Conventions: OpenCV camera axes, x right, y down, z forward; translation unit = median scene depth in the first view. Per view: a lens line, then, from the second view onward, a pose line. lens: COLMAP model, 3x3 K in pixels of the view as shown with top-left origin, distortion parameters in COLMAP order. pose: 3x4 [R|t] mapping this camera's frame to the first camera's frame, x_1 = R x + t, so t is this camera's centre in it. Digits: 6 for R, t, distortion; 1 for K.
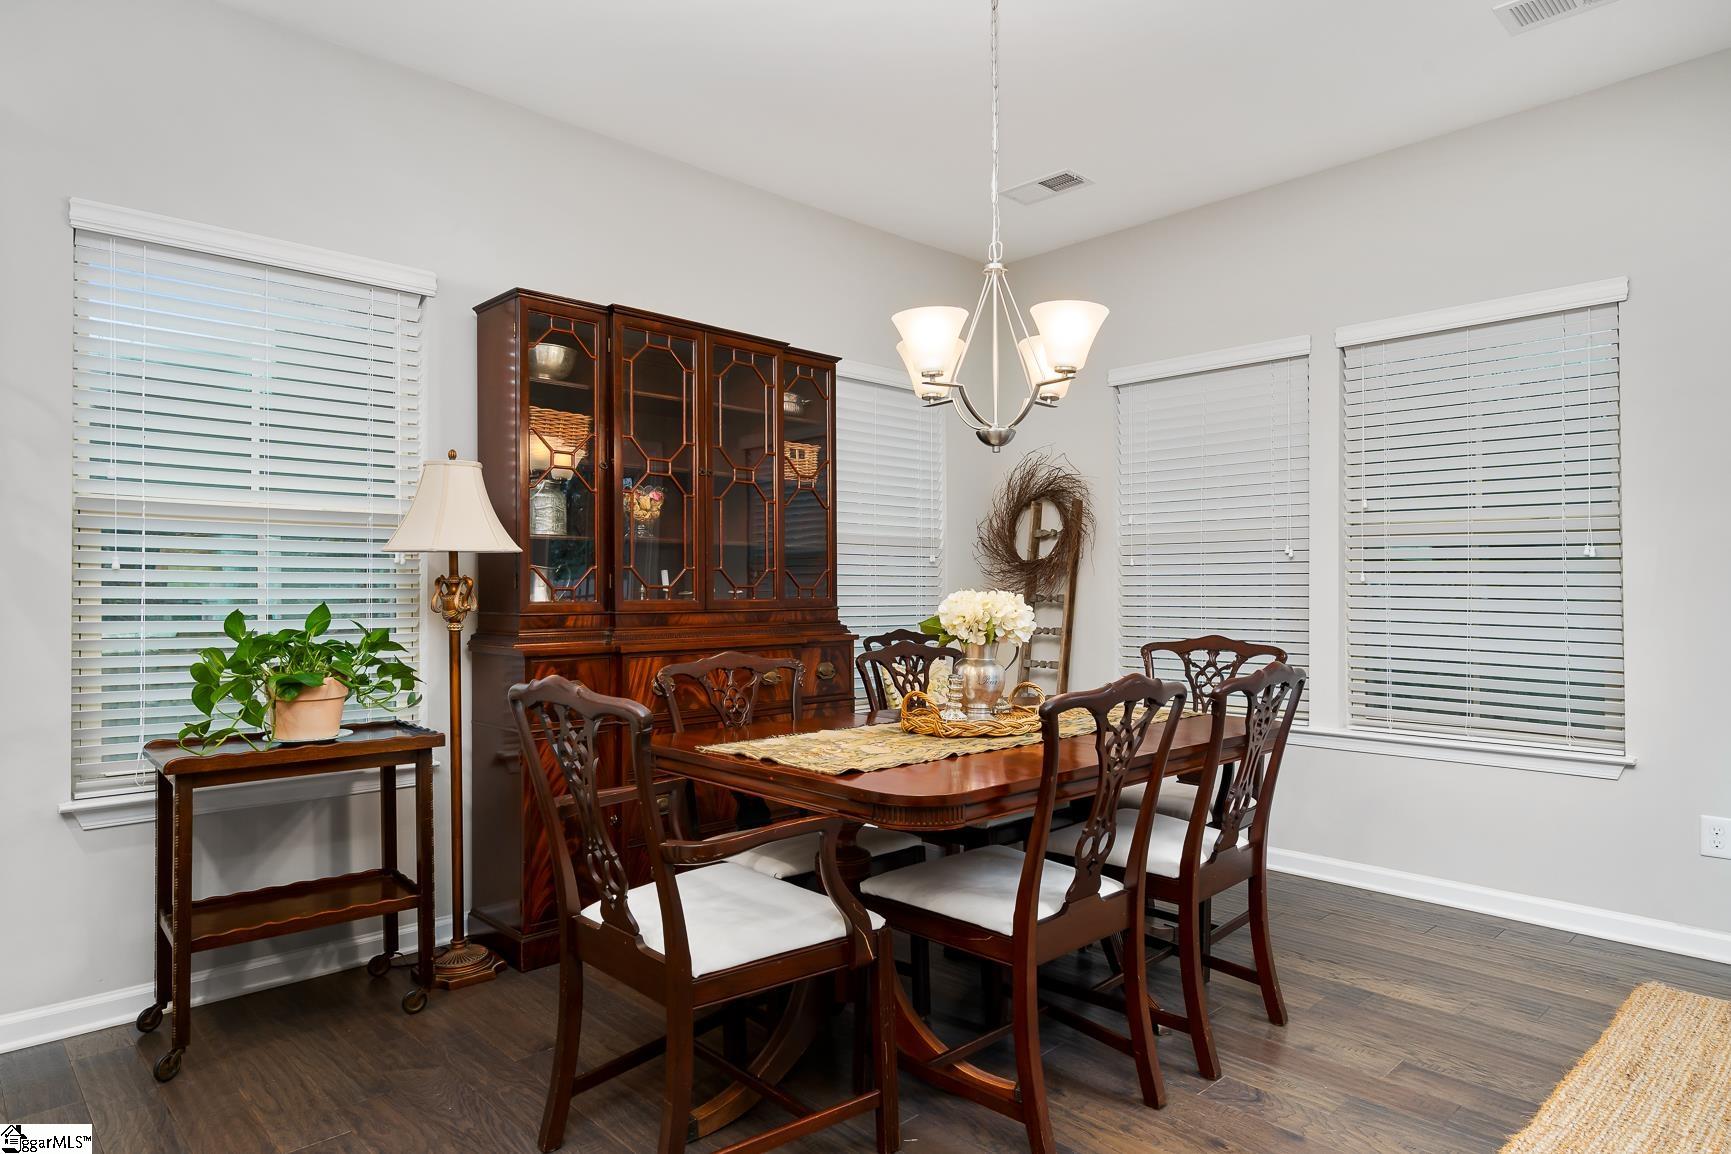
lens RADIAL K [[1018.1, 0, 865.5], [0, 1018.1, 577.0], [0, 0, 1]] dist [-0.000221, -0.000013]
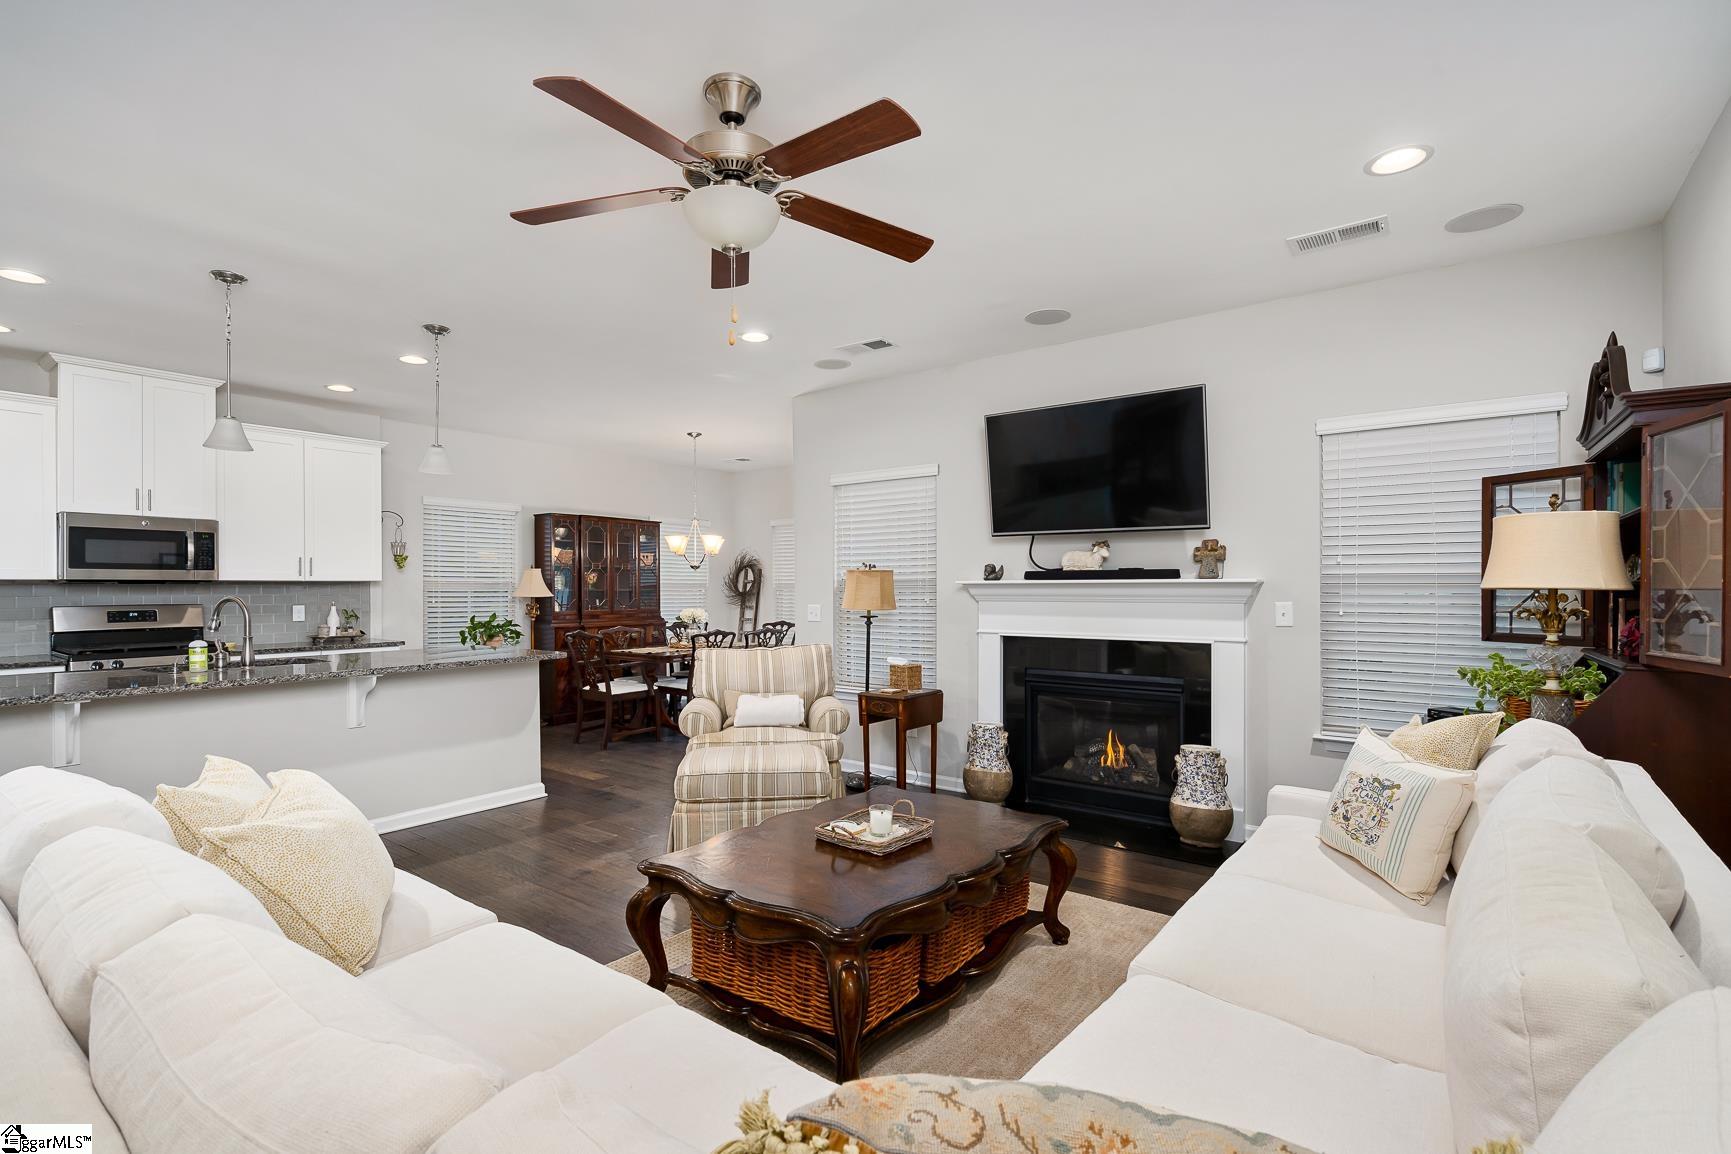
lens RADIAL K [[782.0, 0, 865.5], [0, 782.0, 577.0], [0, 0, 1]] dist [0.002297, 0.000350]
pose [[0.985456, 0.002953, 0.169907, 0.197250], [-0.002853, 0.999996, -0.000830, -0.078053], [-0.169909, 0.000334, 0.985460, -1.472144]]
